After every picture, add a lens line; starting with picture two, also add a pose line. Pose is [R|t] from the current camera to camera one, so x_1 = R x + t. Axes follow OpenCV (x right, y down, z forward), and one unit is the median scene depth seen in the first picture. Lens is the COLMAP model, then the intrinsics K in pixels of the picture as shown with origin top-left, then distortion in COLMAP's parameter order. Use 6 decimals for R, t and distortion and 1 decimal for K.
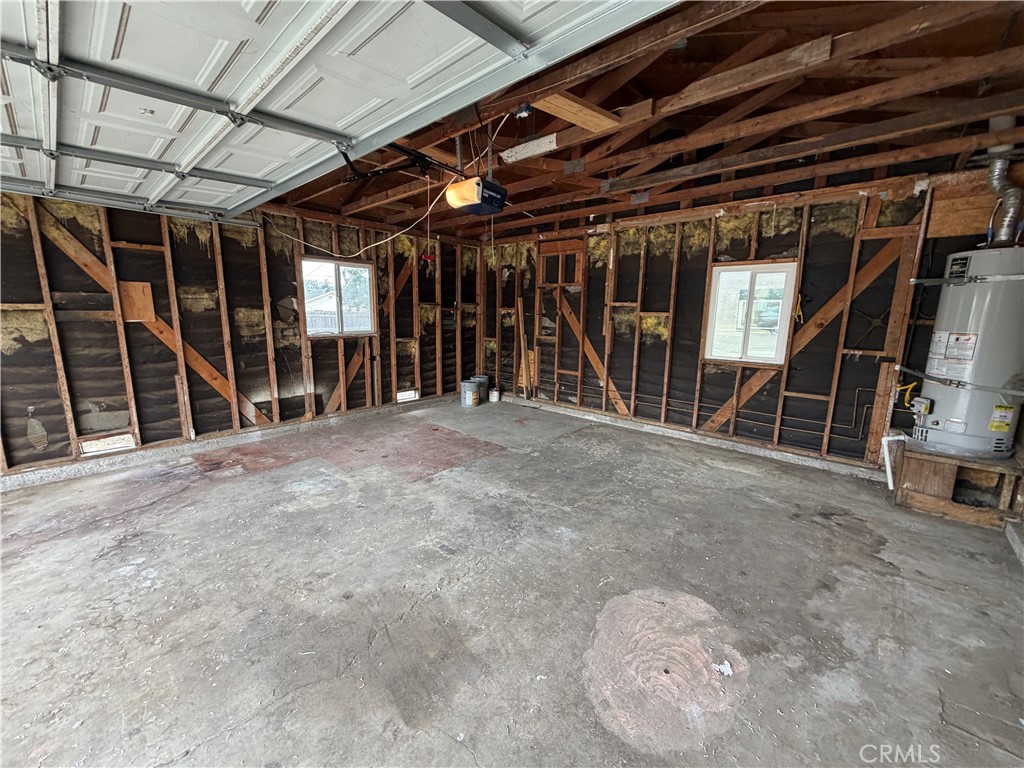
lens RADIAL K [[407.8, 0, 512.0], [0, 407.8, 384.0], [0, 0, 1]] dist [0.001100, 0.000241]
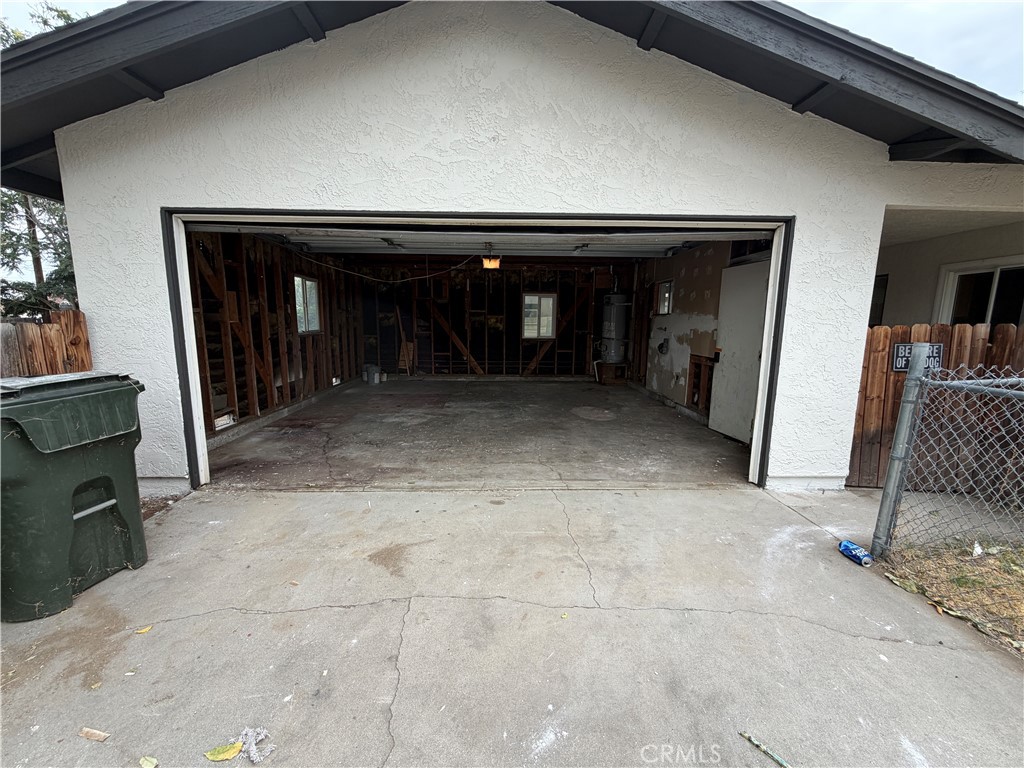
lens RADIAL K [[407.8, 0, 512.0], [0, 407.8, 384.0], [0, 0, 1]] dist [0.001100, 0.000241]
pose [[0.719322, -0.115435, 0.685019, -0.935354], [0.125297, 0.991484, 0.035507, 0.079381], [-0.683284, 0.060289, 0.727660, -0.398627]]
